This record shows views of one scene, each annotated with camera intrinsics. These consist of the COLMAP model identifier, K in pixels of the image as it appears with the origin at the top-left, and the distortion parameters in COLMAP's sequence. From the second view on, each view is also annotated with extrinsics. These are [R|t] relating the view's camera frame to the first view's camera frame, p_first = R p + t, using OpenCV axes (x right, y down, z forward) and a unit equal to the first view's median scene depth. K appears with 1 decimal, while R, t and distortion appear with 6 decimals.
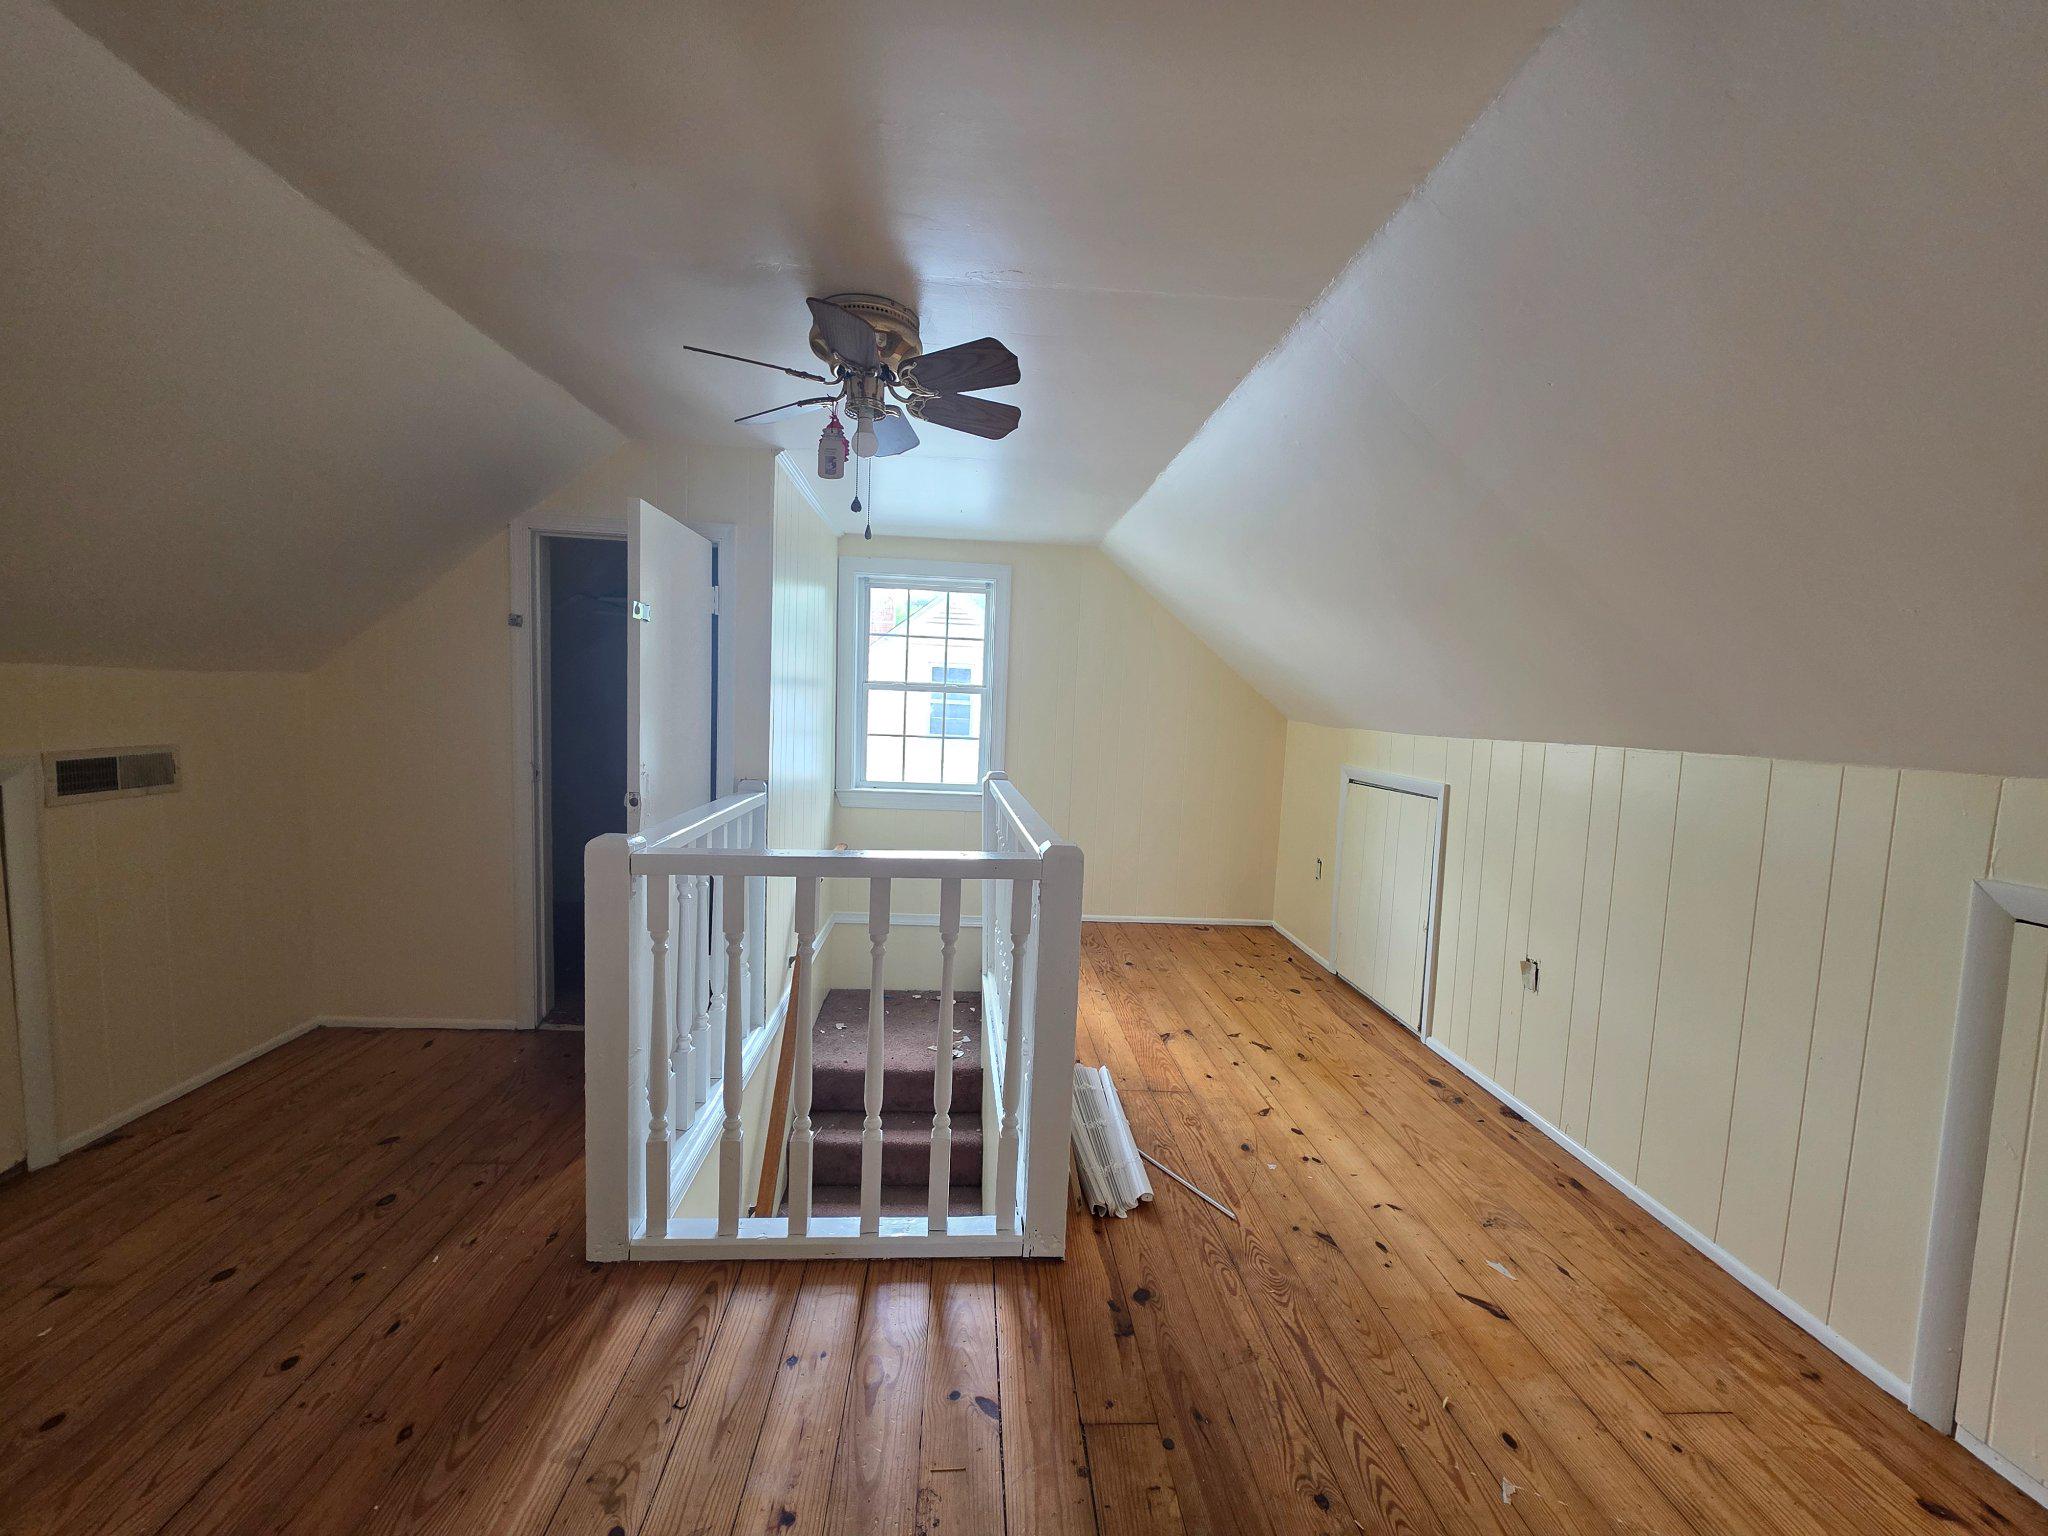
lens RADIAL K [[815.0, 0, 1024.0], [0, 815.0, 768.0], [0, 0, 1]] dist [-0.000085, 0.000312]
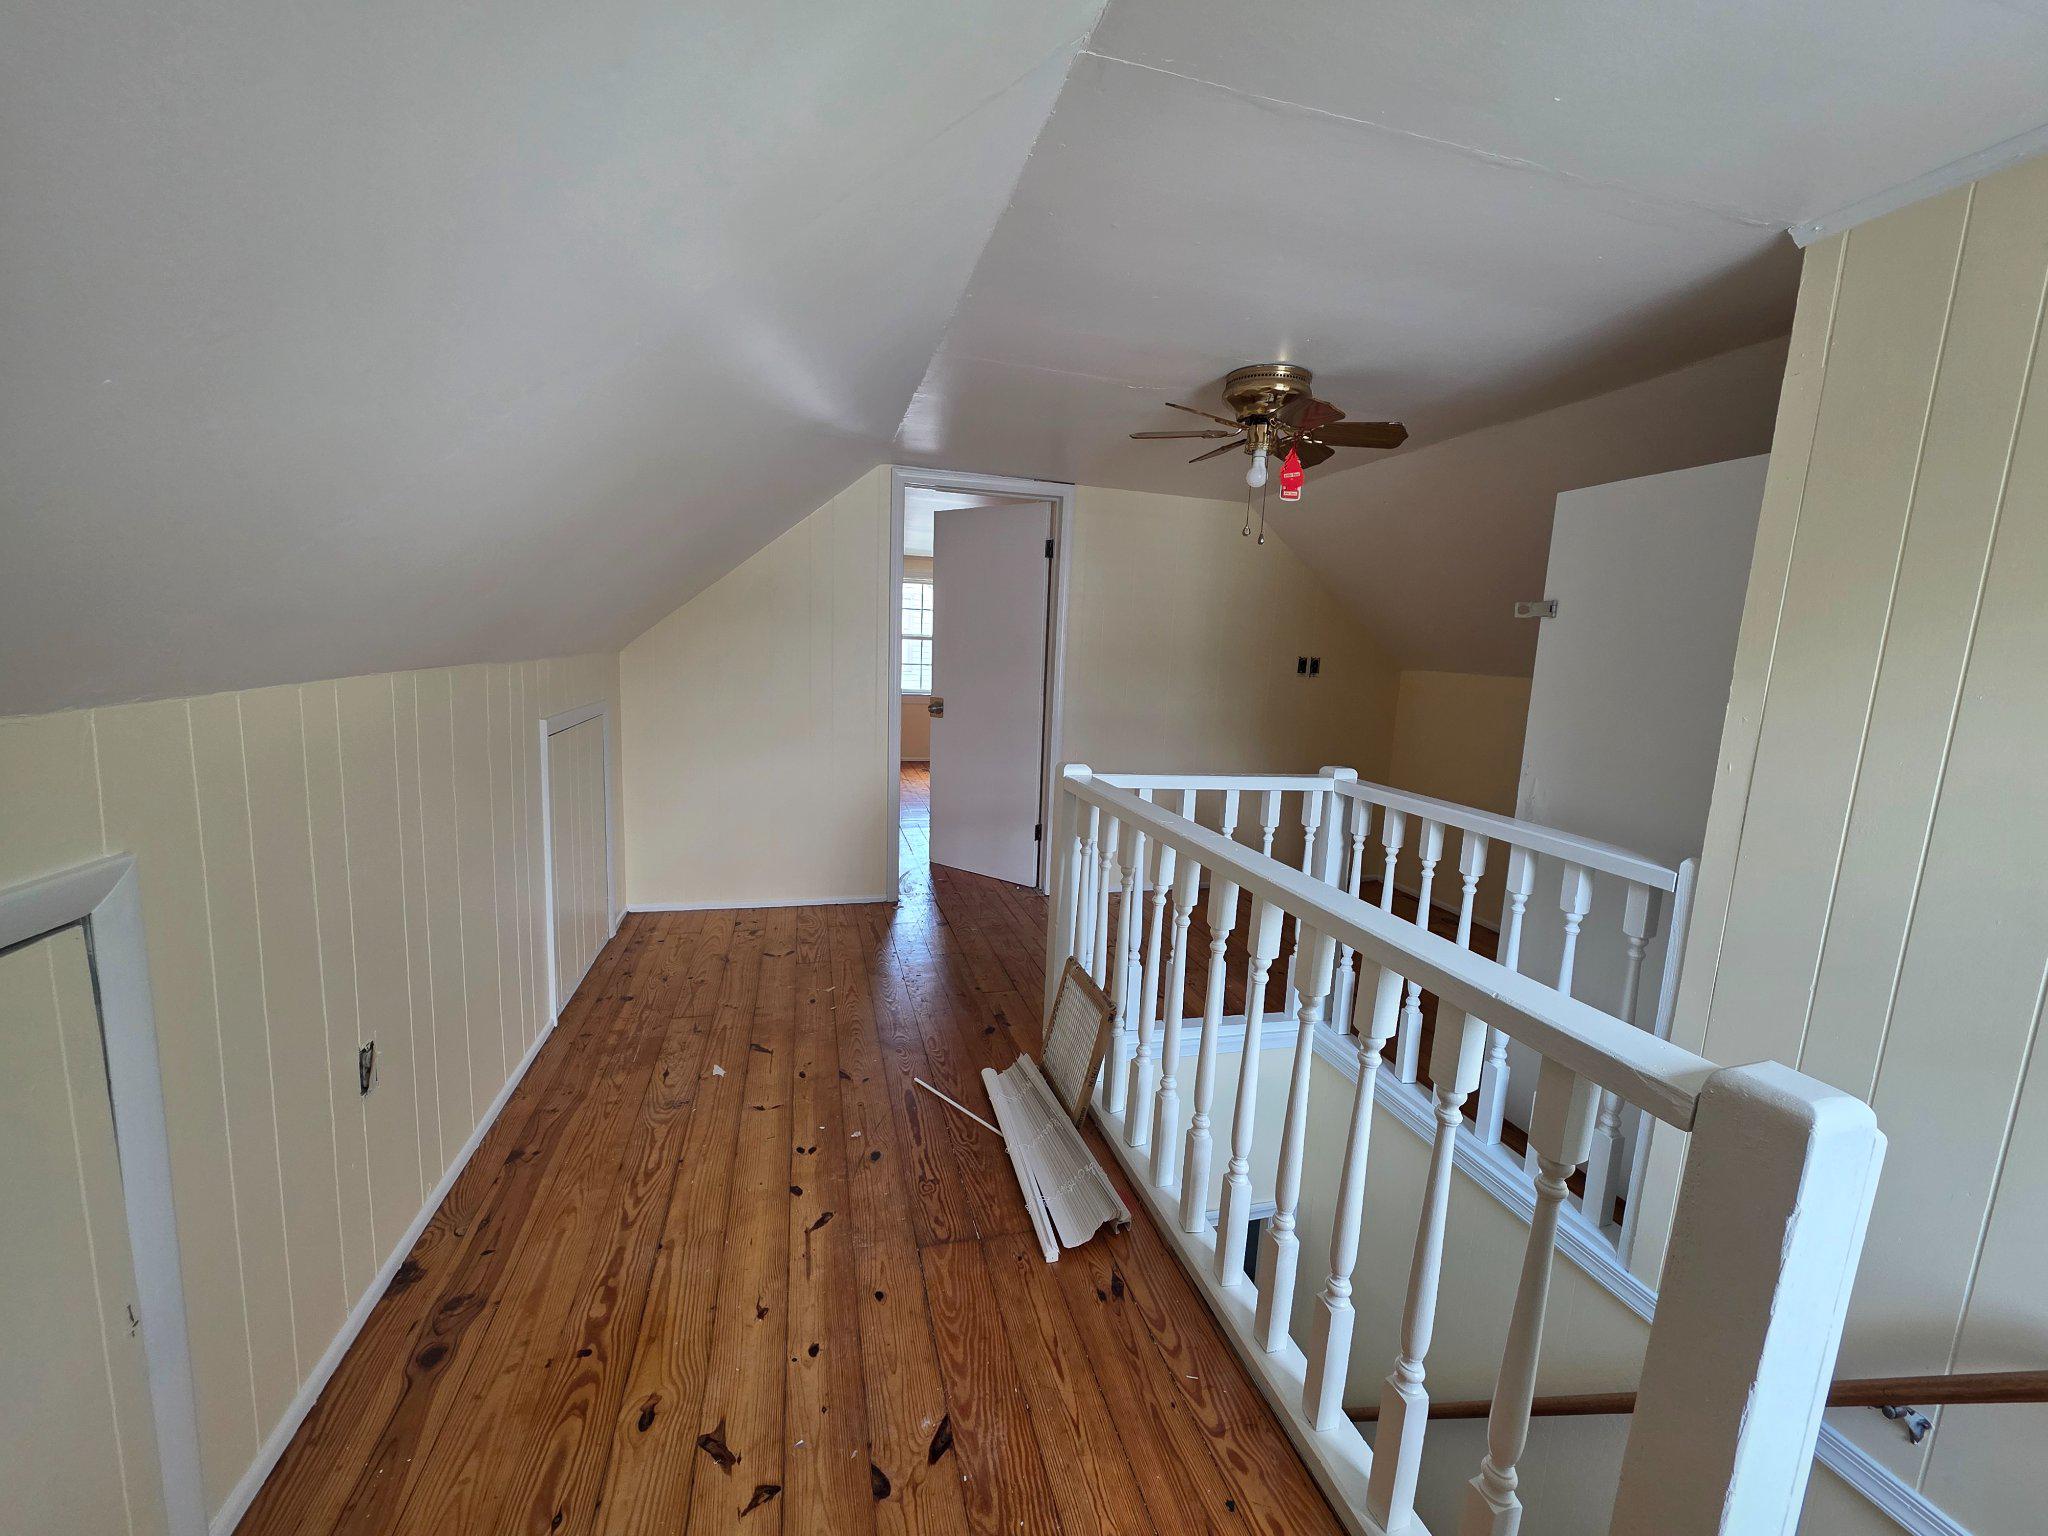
lens RADIAL K [[817.7, 0, 1024.2], [0, 817.7, 769.3], [0, 0, 1]] dist [0.000864, 0.000130]
pose [[-0.977491, -0.057321, -0.203042, 0.334403], [-0.101755, 0.971142, 0.215704, -0.158937], [0.184819, 0.231509, -0.955115, 1.872652]]
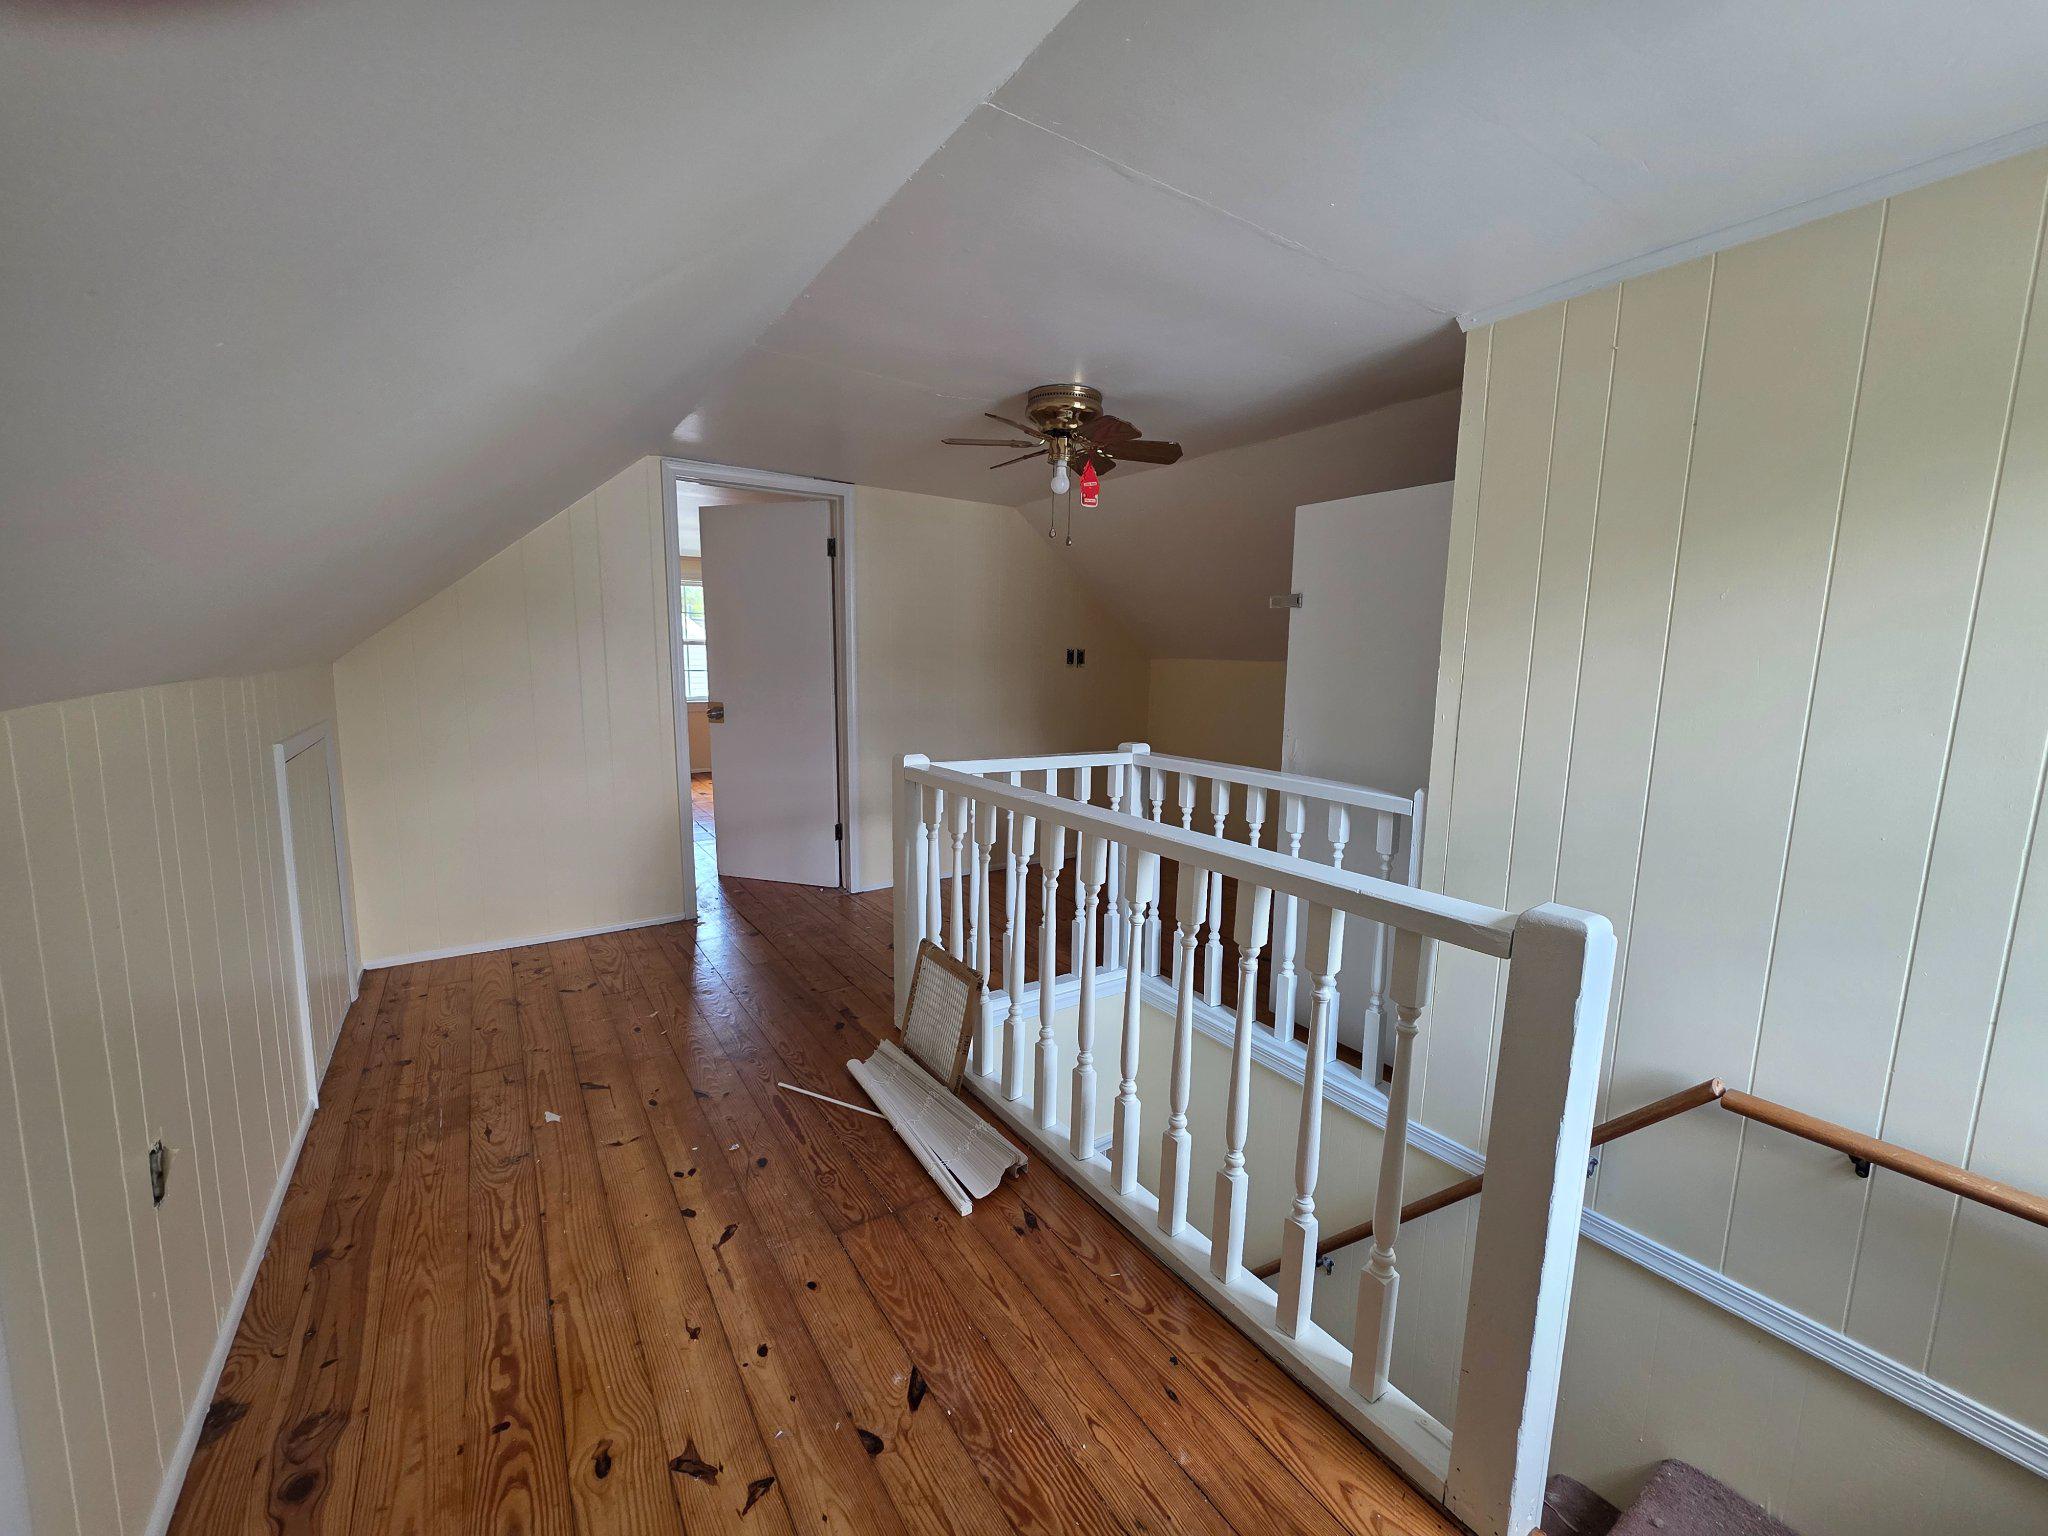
lens RADIAL K [[815.0, 0, 1024.0], [0, 815.0, 768.0], [0, 0, 1]] dist [-0.000085, 0.000312]
pose [[-0.866638, 0.011379, -0.498807, 0.482283], [-0.092343, 0.978810, 0.182769, -0.139057], [0.490317, 0.204456, -0.847223, 1.879687]]
